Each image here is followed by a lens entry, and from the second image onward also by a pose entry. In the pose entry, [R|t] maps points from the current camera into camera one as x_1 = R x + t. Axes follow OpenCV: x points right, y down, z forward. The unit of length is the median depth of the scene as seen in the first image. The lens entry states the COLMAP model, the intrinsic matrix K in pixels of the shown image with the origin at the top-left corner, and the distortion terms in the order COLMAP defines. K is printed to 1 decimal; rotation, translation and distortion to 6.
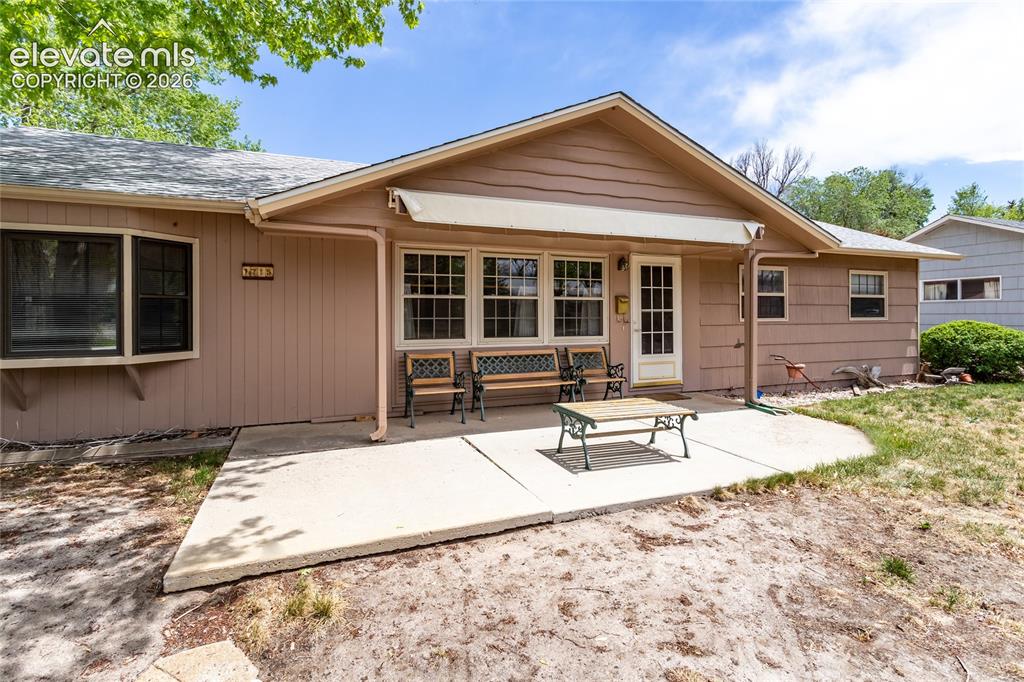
lens RADIAL K [[484.5, 0, 514.6], [0, 484.5, 335.9], [0, 0, 1]] dist [0.004166, -0.000063]
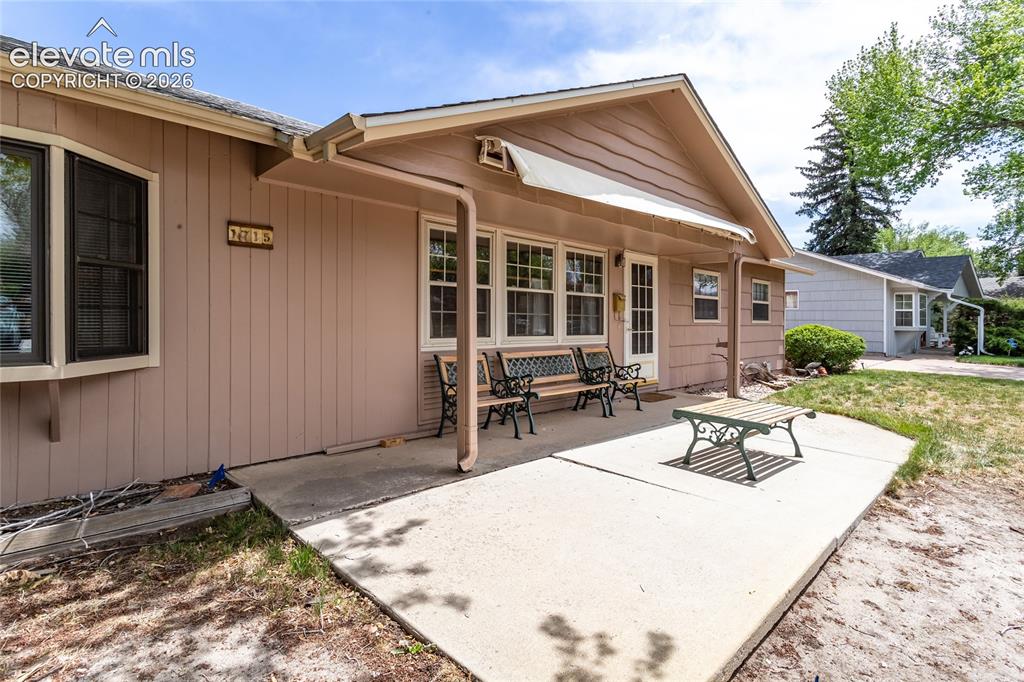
lens RADIAL K [[484.5, 0, 511.6], [0, 484.5, 340.3], [0, 0, 1]] dist [0.004166, -0.000063]
pose [[0.930202, -0.000993, 0.367046, -0.393074], [0.000333, 0.999998, 0.001861, 0.010027], [-0.367047, -0.001609, 0.930201, 0.219175]]
